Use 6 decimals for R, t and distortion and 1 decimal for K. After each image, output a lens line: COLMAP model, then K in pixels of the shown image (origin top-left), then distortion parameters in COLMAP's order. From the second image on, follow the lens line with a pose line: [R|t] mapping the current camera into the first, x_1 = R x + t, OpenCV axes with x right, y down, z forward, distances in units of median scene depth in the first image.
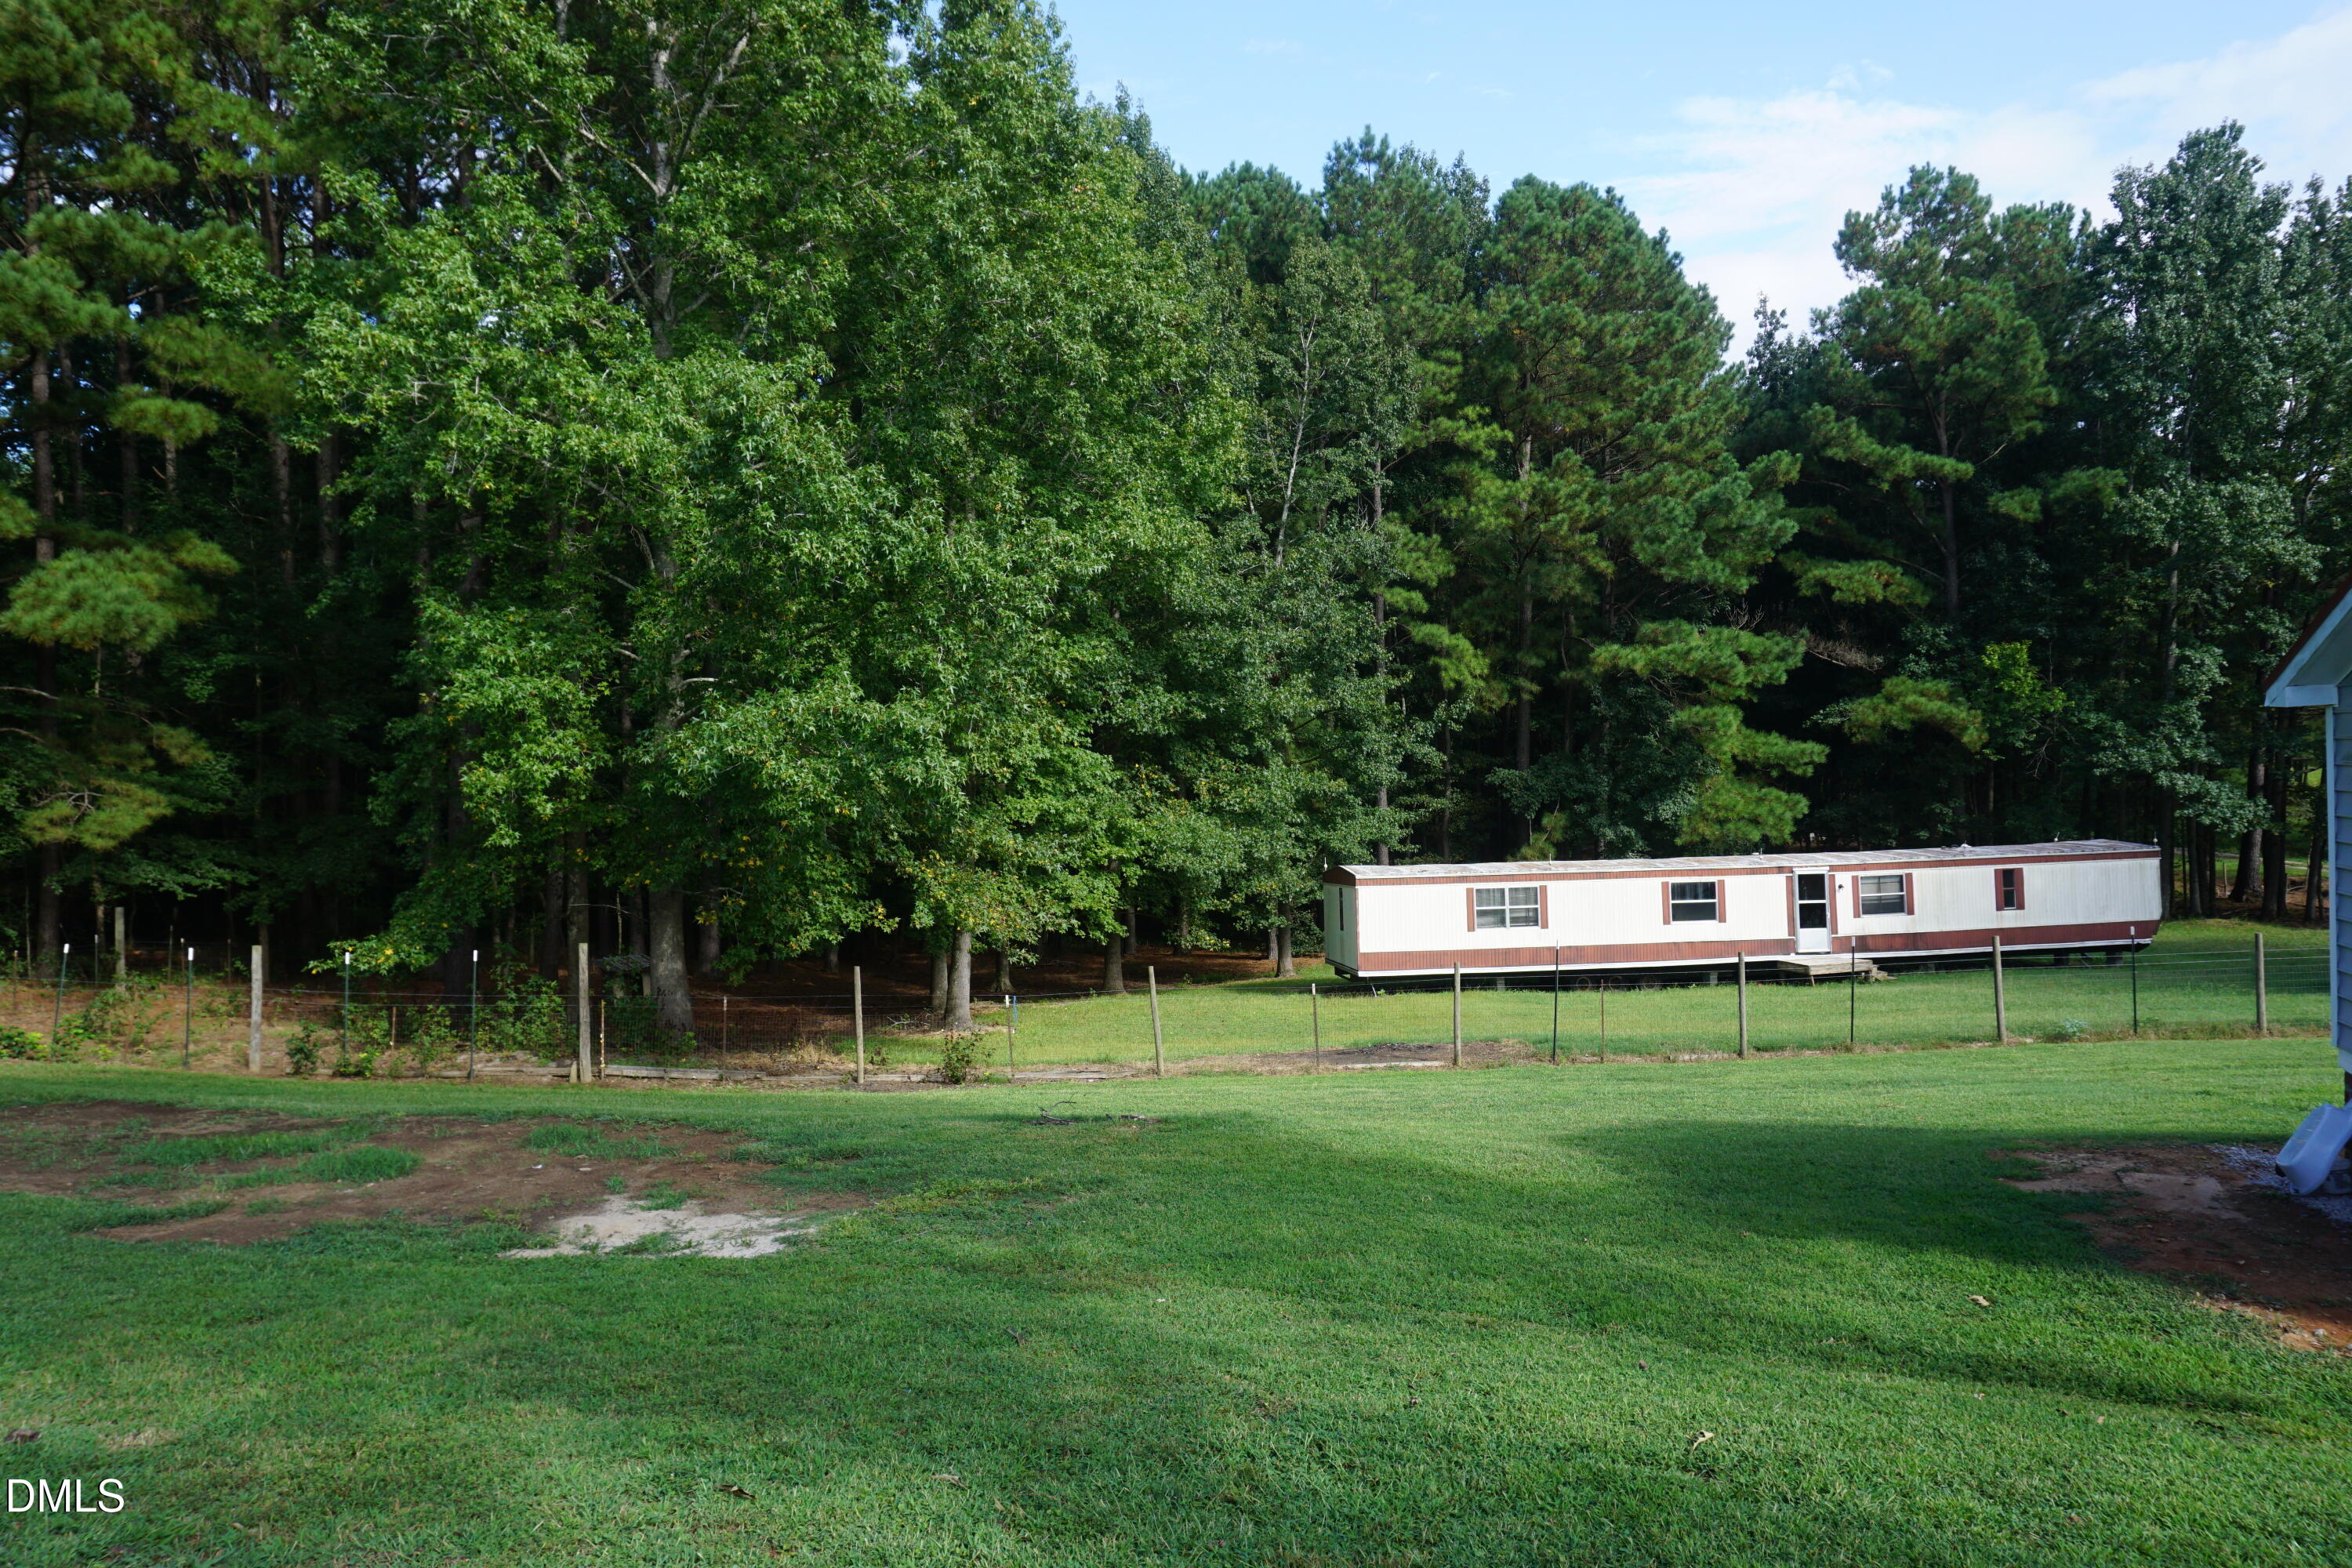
lens RADIAL K [[1574.1, 0, 1165.9], [0, 1574.1, 791.3], [0, 0, 1]] dist [-0.053028, 0.033867]
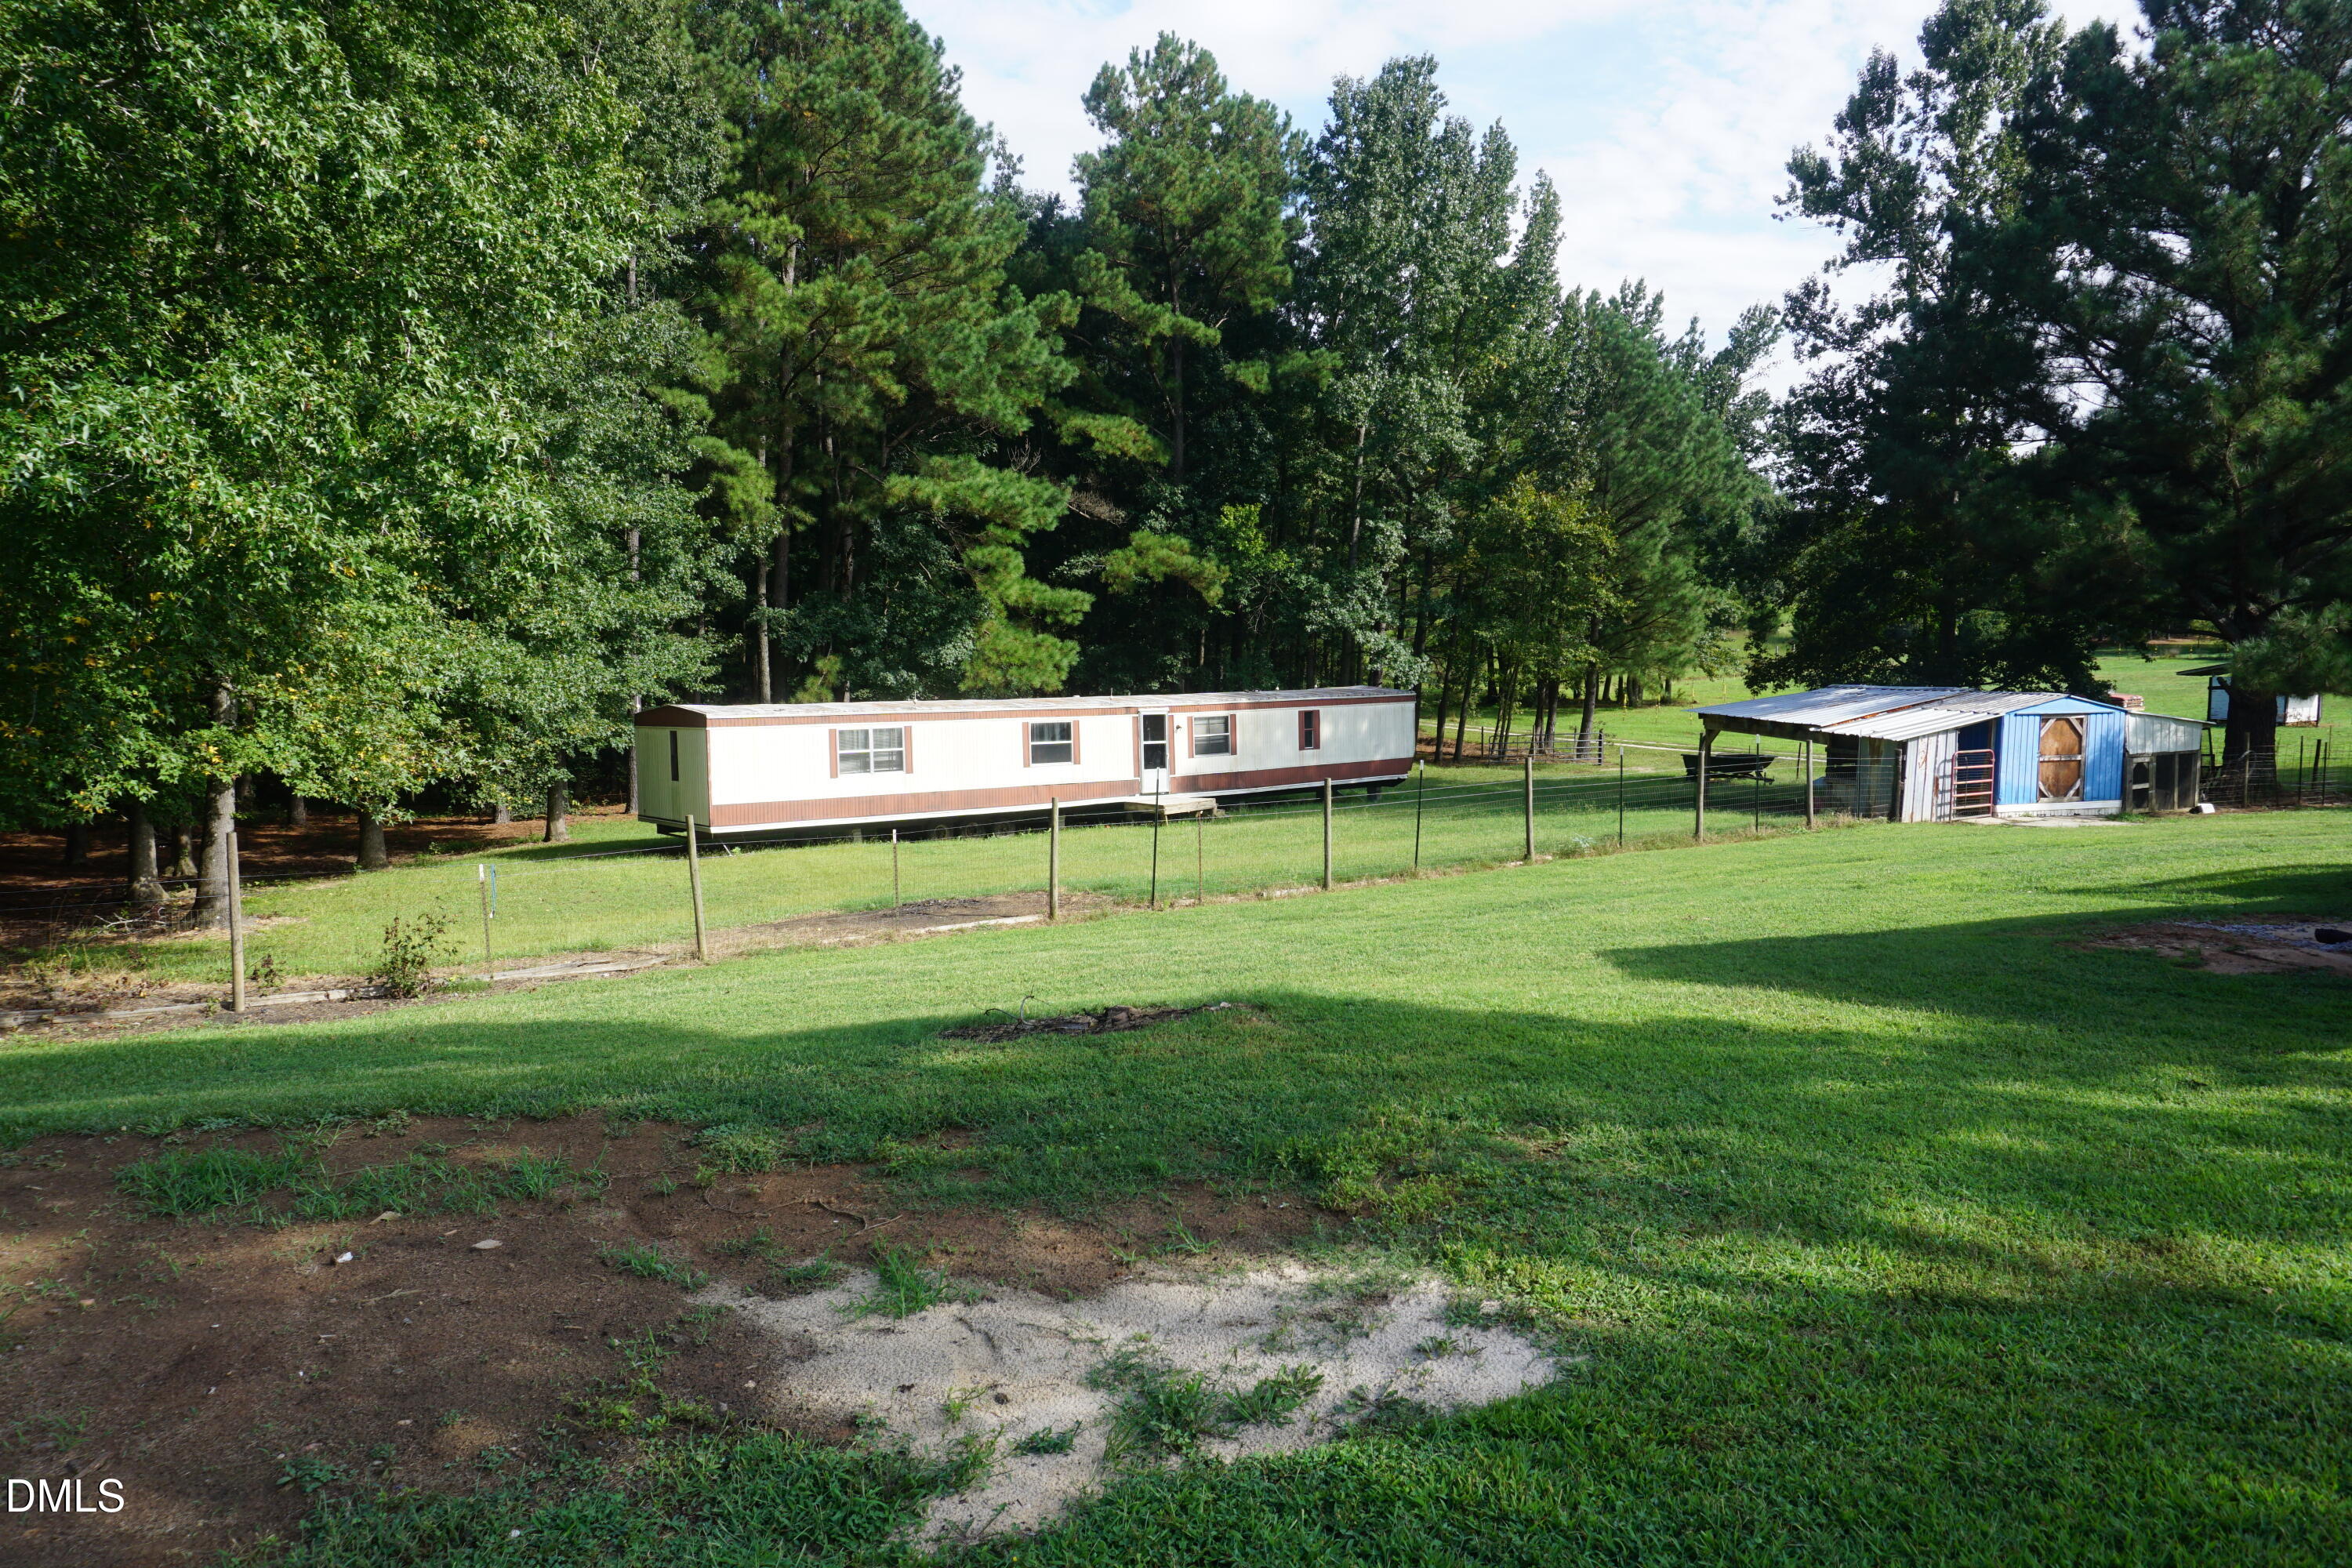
lens RADIAL K [[1568.7, 0, 1176.0], [0, 1568.7, 784.0], [0, 0, 1]] dist [-0.049103, 0.034136]
pose [[0.832285, -0.023966, 0.553830, -0.100880], [-0.020894, 0.996999, 0.074543, 0.017000], [-0.553954, -0.073613, 0.829286, 0.119939]]
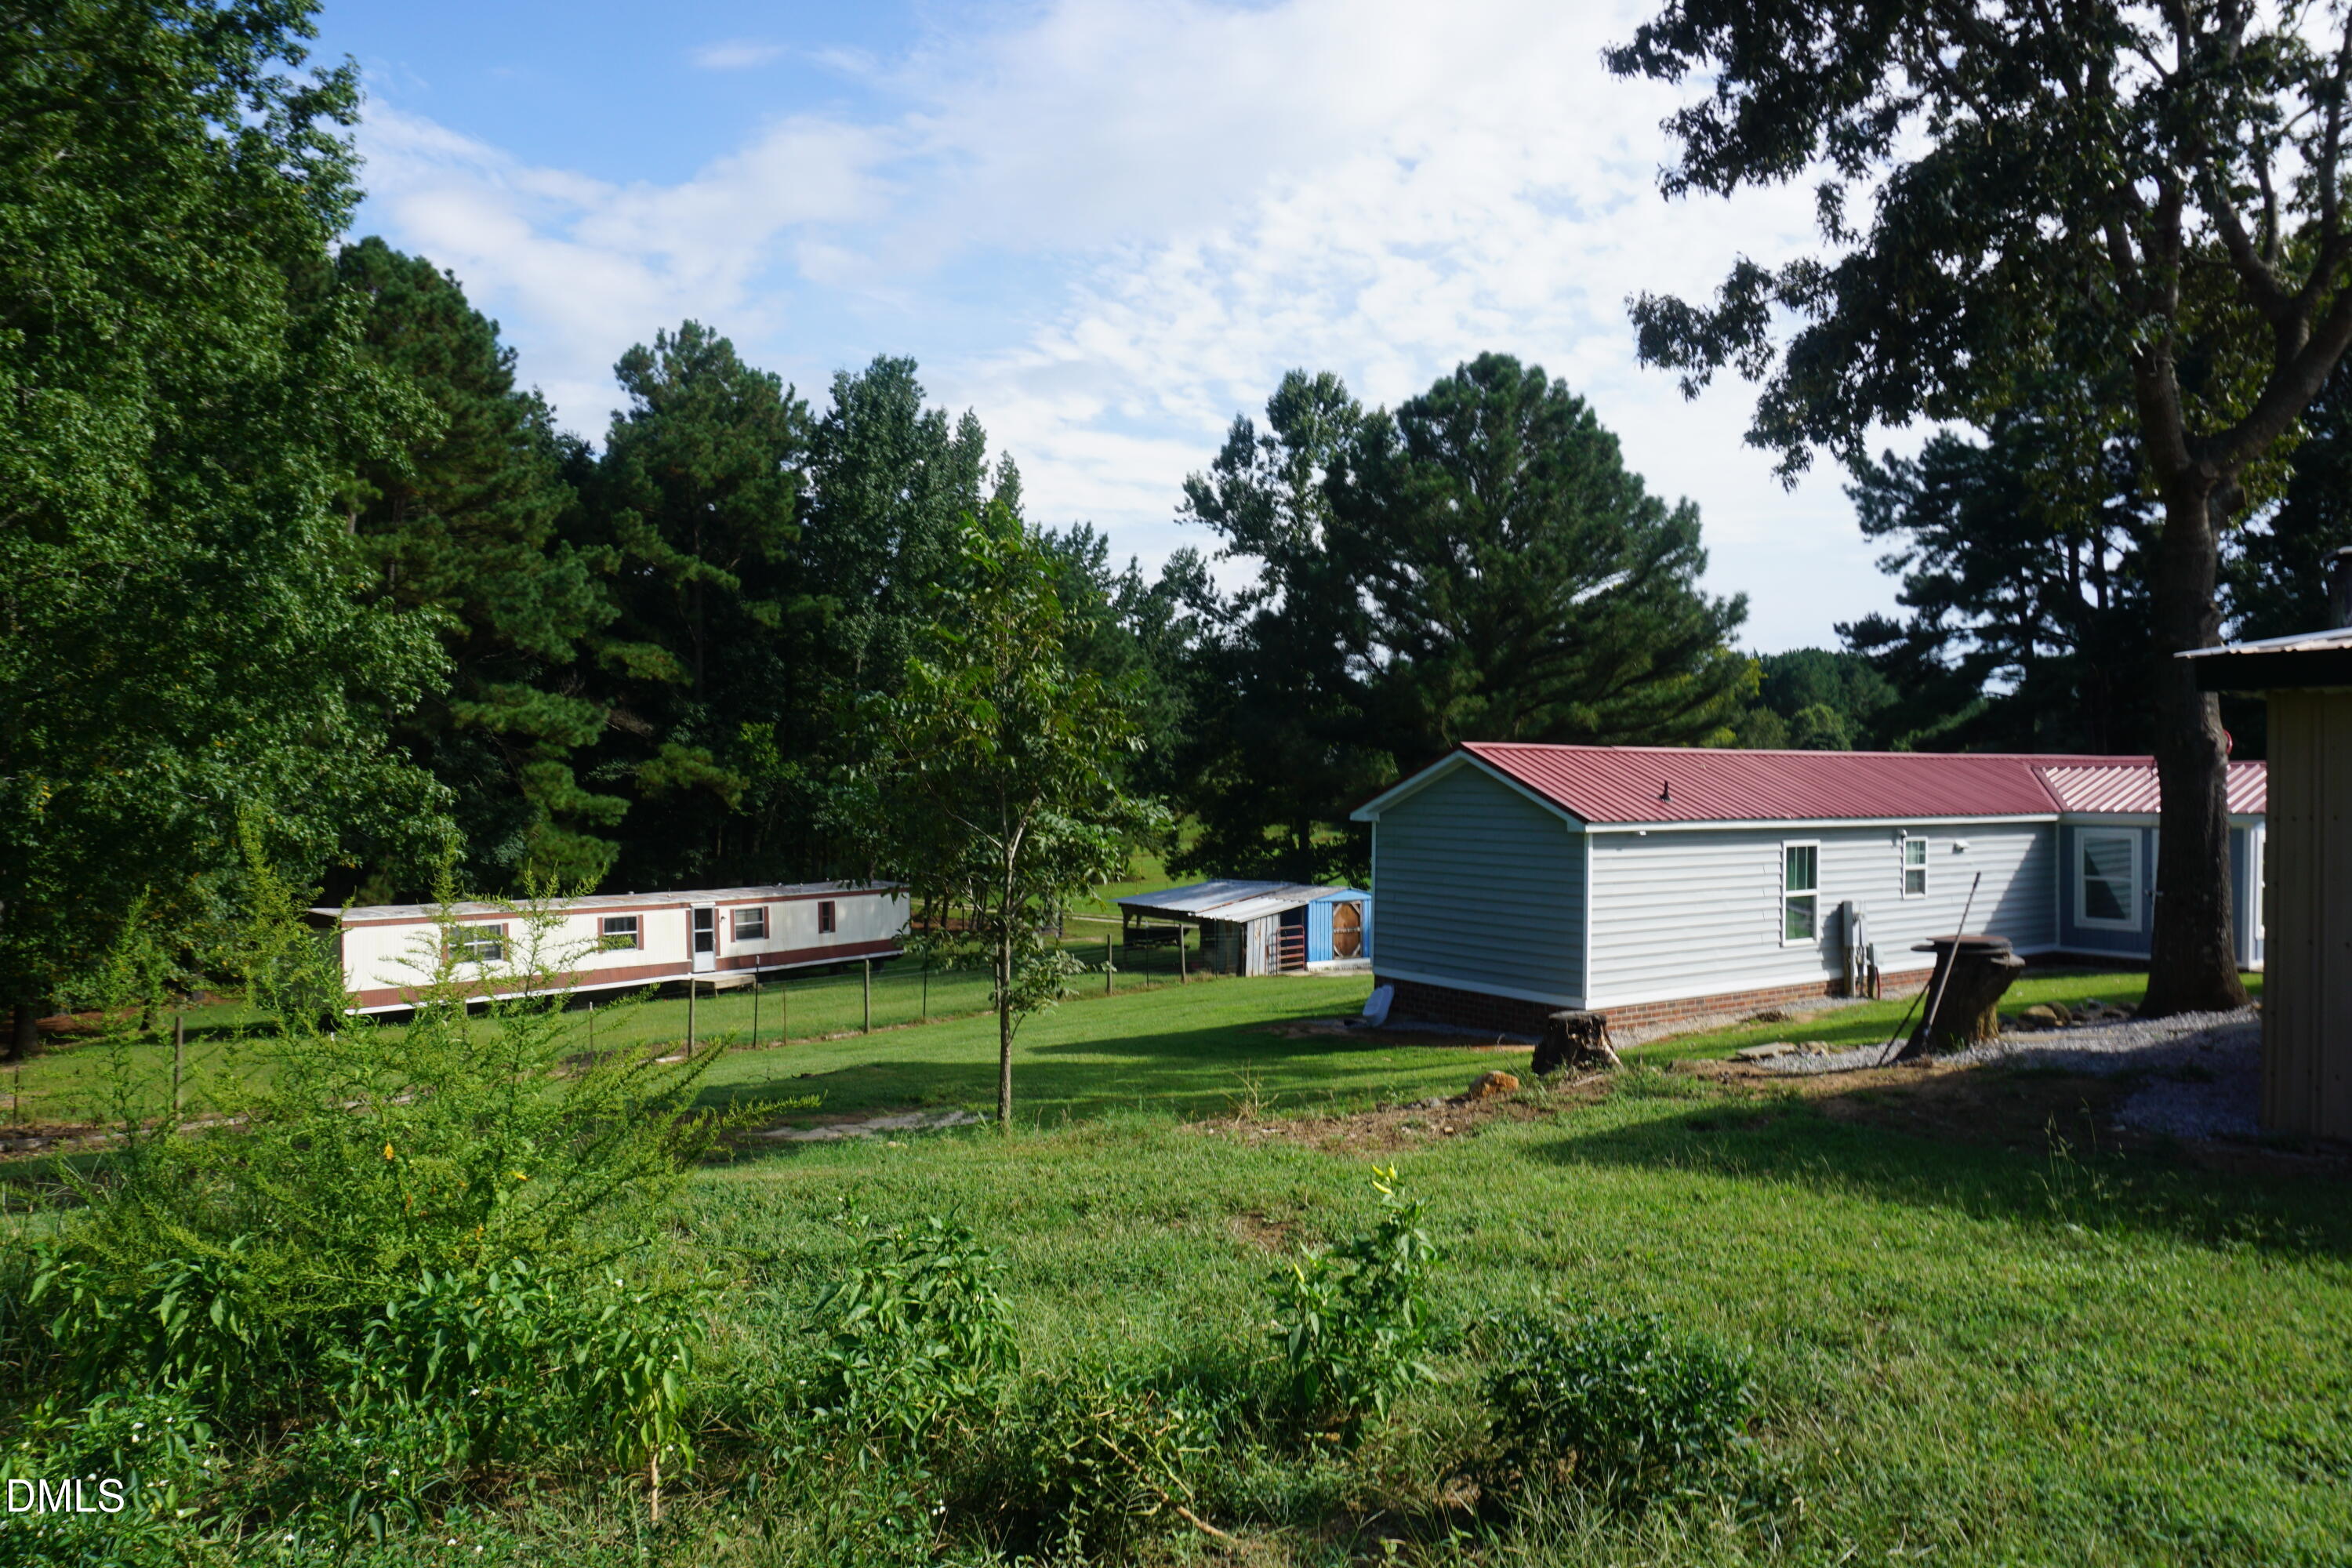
lens RADIAL K [[1592.8, 0, 1146.9], [0, 1592.8, 782.1], [0, 0, 1]] dist [-0.042166, 0.039597]
pose [[0.623701, 0.037893, 0.780744, -0.273080], [-0.014224, 0.999209, -0.037133, -0.004241], [-0.781533, 0.012055, 0.623747, -0.050282]]
